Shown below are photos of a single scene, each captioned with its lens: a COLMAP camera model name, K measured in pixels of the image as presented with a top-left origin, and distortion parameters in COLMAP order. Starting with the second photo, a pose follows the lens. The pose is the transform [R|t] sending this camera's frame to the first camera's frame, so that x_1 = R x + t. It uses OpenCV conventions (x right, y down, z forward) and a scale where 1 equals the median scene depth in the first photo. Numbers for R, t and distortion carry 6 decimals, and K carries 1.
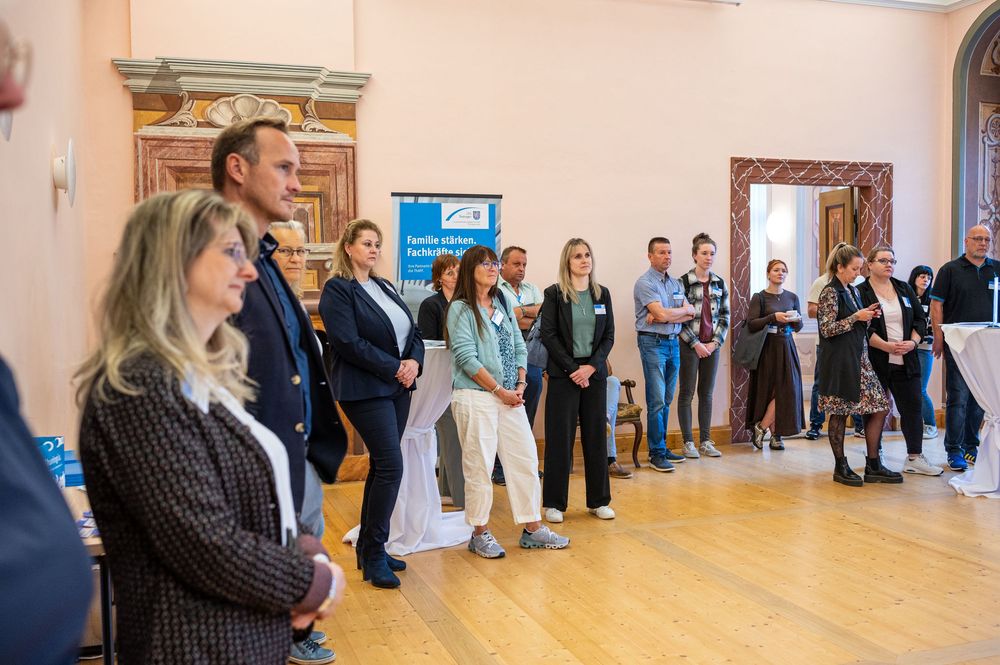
lens RADIAL K [[1033.4, 0, 503.1], [0, 1033.4, 324.3], [0, 0, 1]] dist [0.006881, 0.000000]
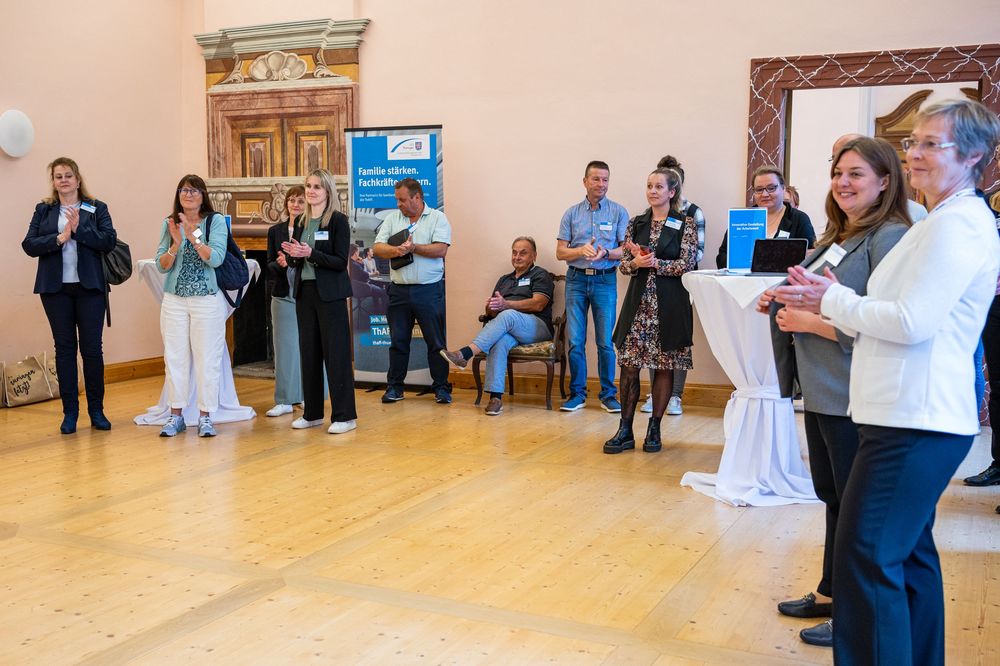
lens RADIAL K [[1091.0, 0, 469.4], [0, 1091.0, 335.9], [0, 0, 1]] dist [0.021055, 0.000000]
pose [[0.693769, 0.086796, -0.714948, 0.821942], [-0.038261, 0.995751, 0.083758, -0.009037], [0.719180, -0.030754, 0.694142, 0.270039]]
